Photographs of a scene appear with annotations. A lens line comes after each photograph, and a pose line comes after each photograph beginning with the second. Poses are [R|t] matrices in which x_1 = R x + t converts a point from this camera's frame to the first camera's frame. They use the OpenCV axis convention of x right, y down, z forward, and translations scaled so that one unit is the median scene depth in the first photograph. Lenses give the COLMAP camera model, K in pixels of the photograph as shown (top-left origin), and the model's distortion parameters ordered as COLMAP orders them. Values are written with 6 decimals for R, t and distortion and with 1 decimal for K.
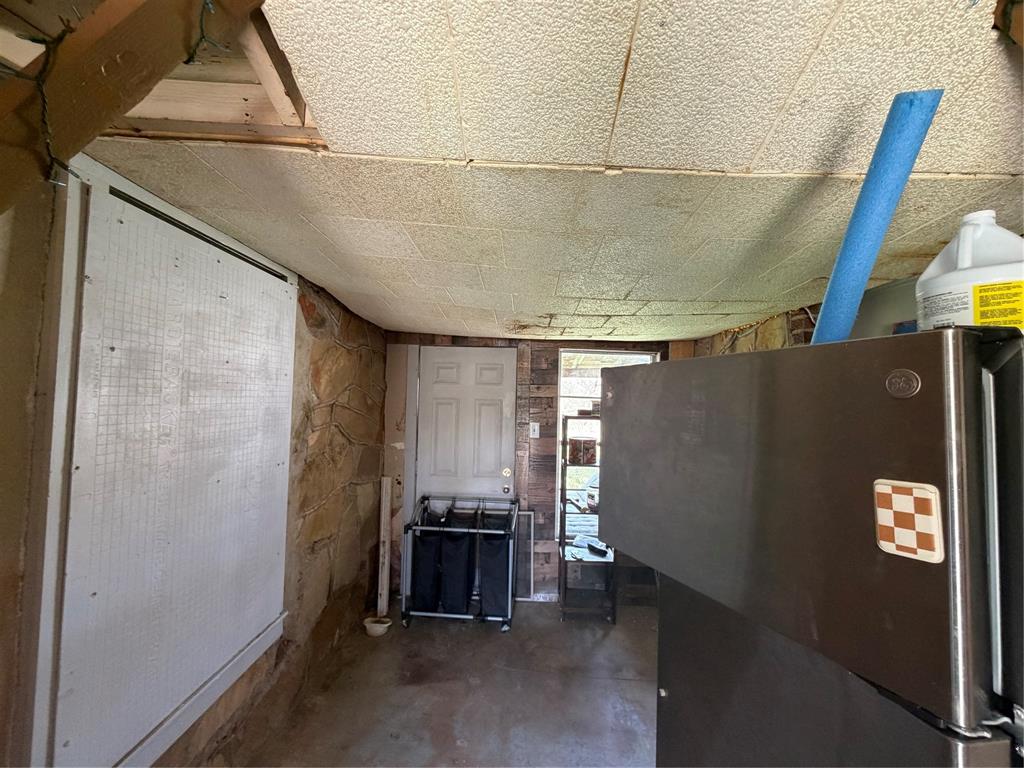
lens RADIAL K [[406.9, 0, 514.4], [0, 406.9, 383.8], [0, 0, 1]] dist [0.004130, -0.000471]
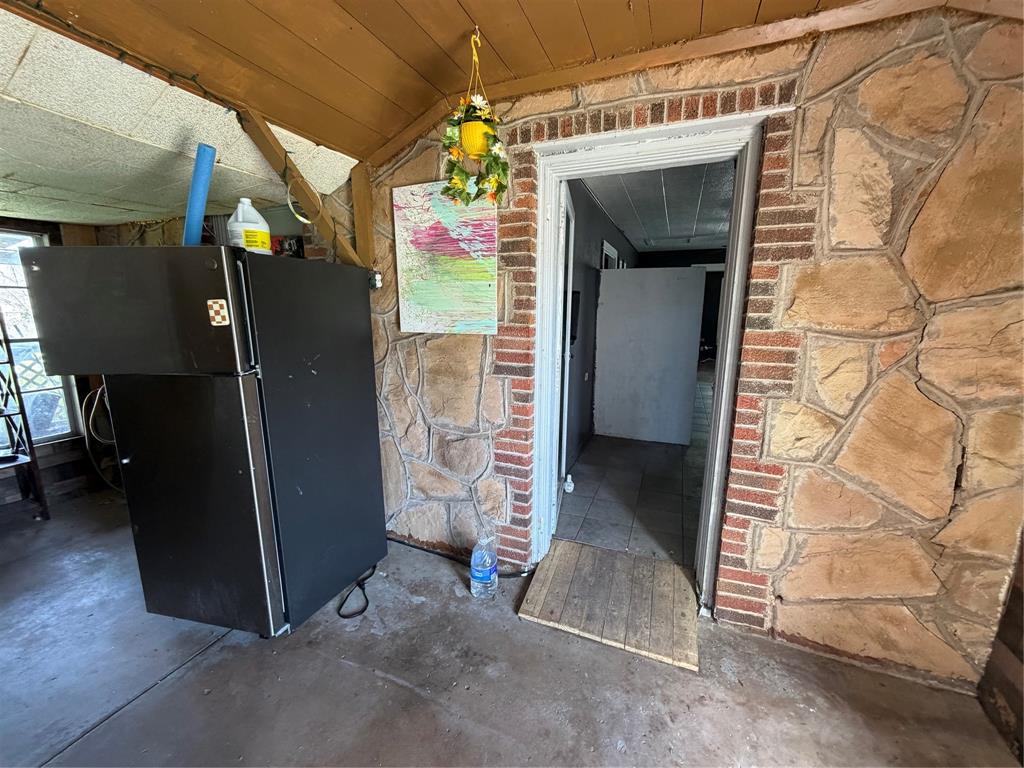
lens RADIAL K [[406.9, 0, 514.4], [0, 406.9, 383.8], [0, 0, 1]] dist [0.004130, -0.000471]
pose [[0.361708, -0.197269, 0.911182, -0.752133], [-0.024104, 0.975052, 0.220665, 0.096582], [-0.931980, -0.101780, 0.347929, -1.484033]]
